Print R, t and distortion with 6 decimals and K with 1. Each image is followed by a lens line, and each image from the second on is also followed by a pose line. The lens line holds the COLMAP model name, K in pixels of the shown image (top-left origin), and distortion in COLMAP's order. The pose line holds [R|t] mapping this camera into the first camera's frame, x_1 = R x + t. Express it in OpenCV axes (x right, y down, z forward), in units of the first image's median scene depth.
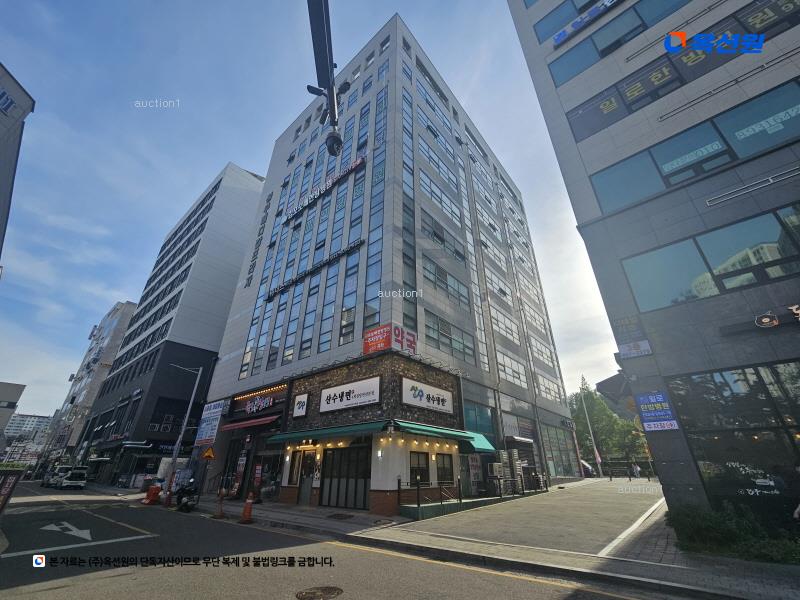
lens RADIAL K [[328.8, 0, 394.1], [0, 328.8, 294.6], [0, 0, 1]] dist [0.000020, -0.001387]
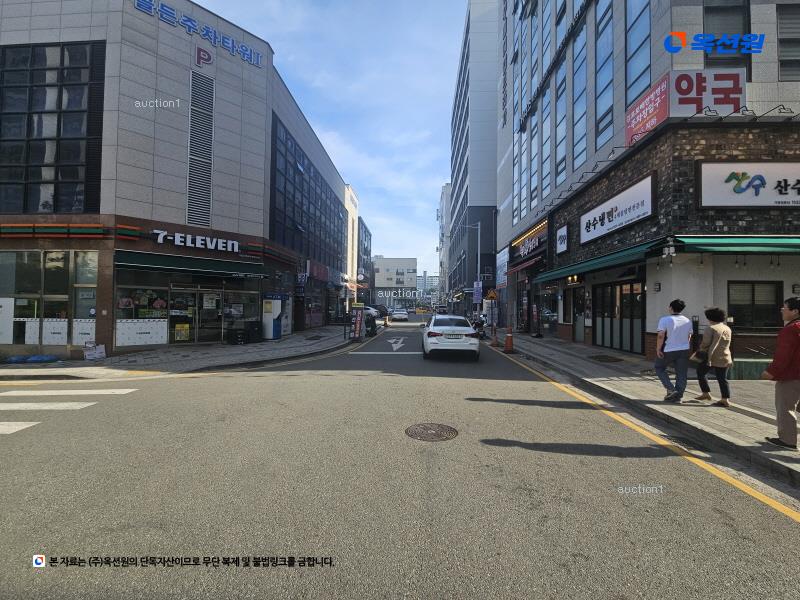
lens RADIAL K [[328.8, 0, 403.2], [0, 328.8, 295.9], [0, 0, 1]] dist [0.000020, -0.001387]
pose [[0.610460, -0.025021, -0.791652, 0.140139], [0.367703, 0.894218, 0.255280, 0.111872], [0.701522, -0.446931, 0.555085, 0.206513]]
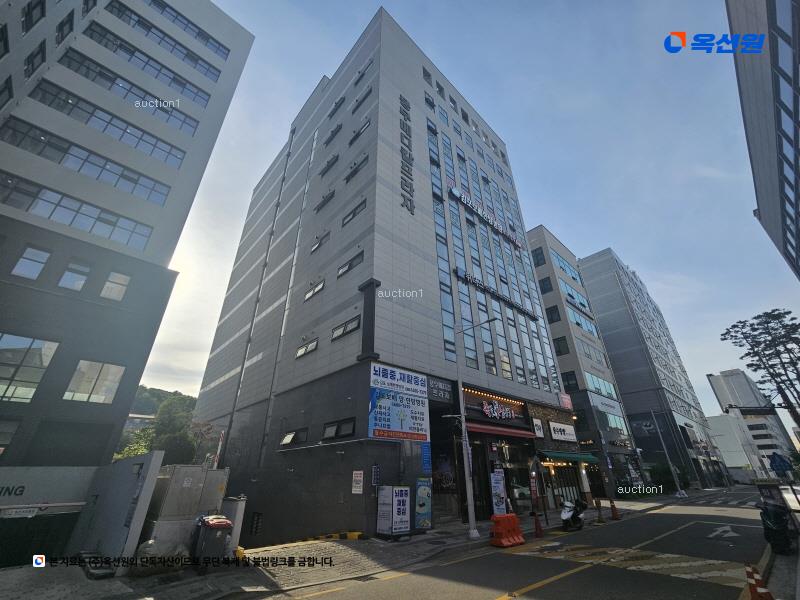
lens RADIAL K [[328.8, 0, 401.6], [0, 328.8, 302.3], [0, 0, 1]] dist [0.000020, -0.001387]
pose [[0.120893, 0.472442, 0.873031, -1.769233], [-0.458983, 0.806426, -0.372842, 0.707179], [-0.880181, -0.355633, 0.314335, 1.345949]]
